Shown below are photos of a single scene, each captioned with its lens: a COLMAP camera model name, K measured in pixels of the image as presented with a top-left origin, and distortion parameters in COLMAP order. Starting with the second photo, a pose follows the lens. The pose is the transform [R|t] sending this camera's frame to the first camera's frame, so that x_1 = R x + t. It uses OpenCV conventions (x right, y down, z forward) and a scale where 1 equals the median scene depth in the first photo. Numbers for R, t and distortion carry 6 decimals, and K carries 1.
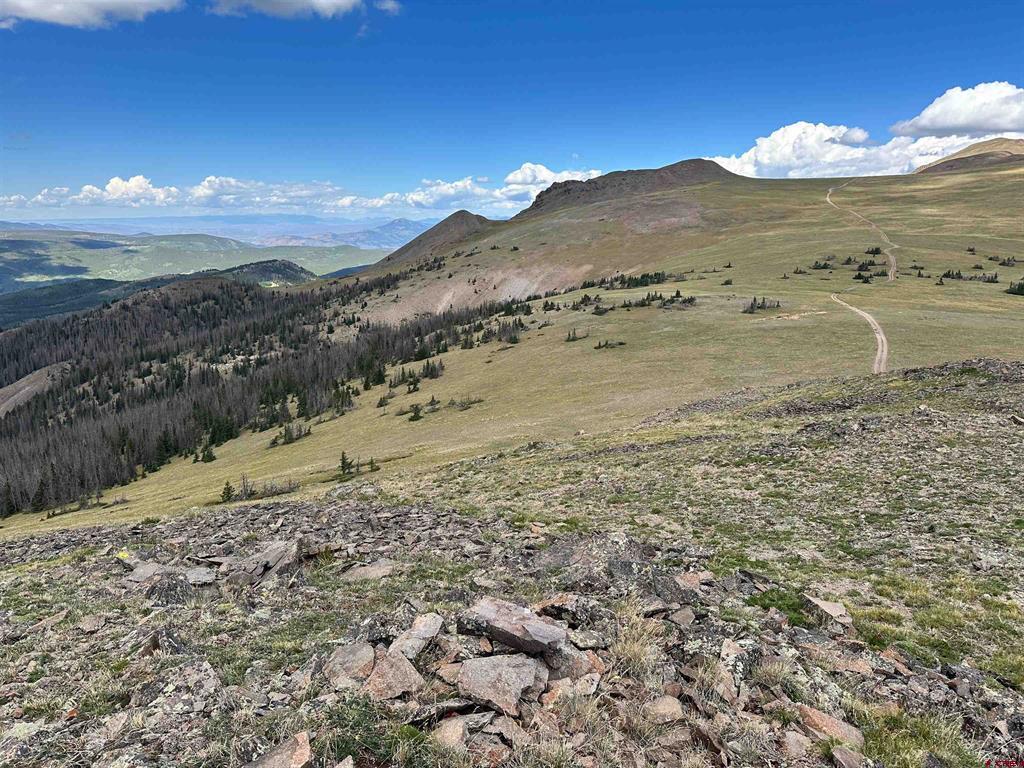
lens RADIAL K [[706.2, 0, 527.3], [0, 706.2, 389.6], [0, 0, 1]] dist [0.088537, -0.119455]
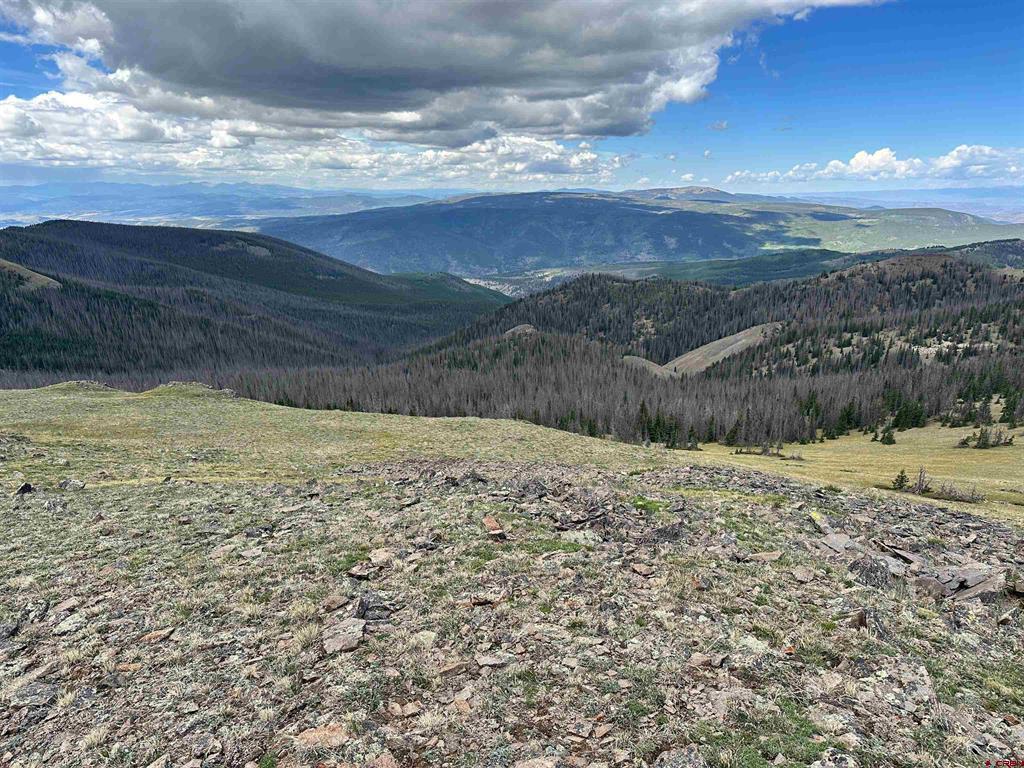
lens RADIAL K [[711.7, 0, 516.2], [0, 711.7, 385.6], [0, 0, 1]] dist [0.051831, -0.063245]
pose [[0.596755, 0.204851, -0.775834, -0.003480], [-0.181651, 0.976252, 0.118048, -0.000384], [0.781592, 0.070485, 0.619795, -0.002518]]
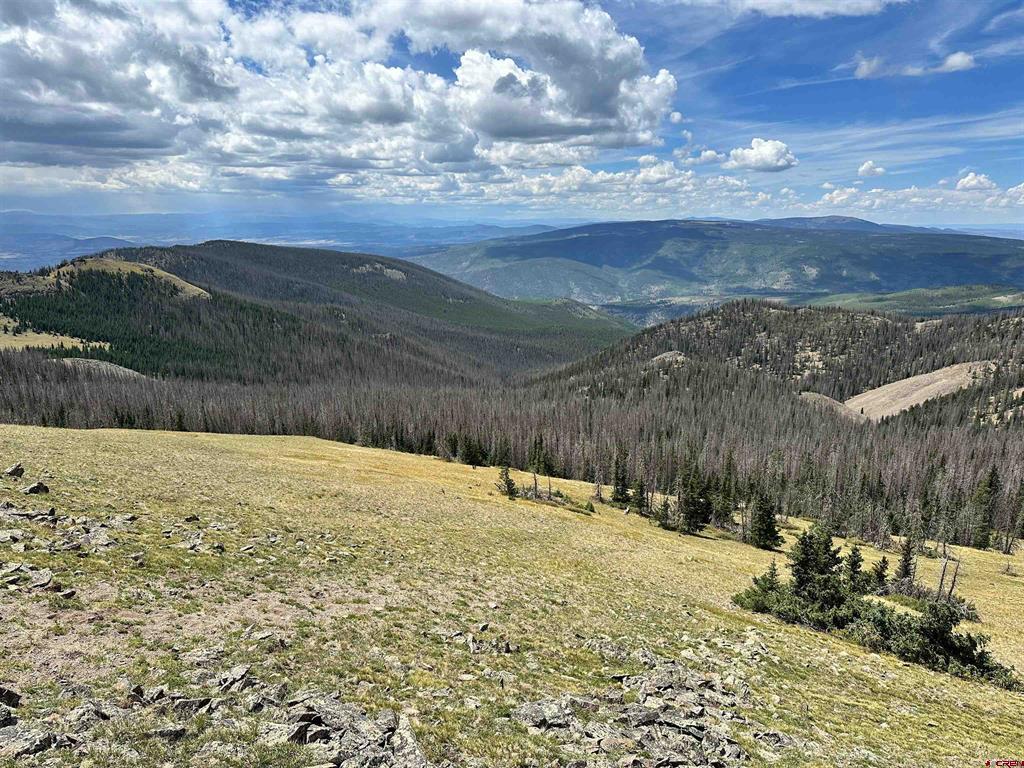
lens RADIAL K [[712.8, 0, 506.0], [0, 712.8, 370.1], [0, 0, 1]] dist [0.114031, -0.146213]
pose [[0.438226, 0.181077, -0.880437, -0.101719], [-0.209188, 0.973149, 0.096024, 0.014926], [0.874184, 0.142096, 0.464339, 0.021217]]
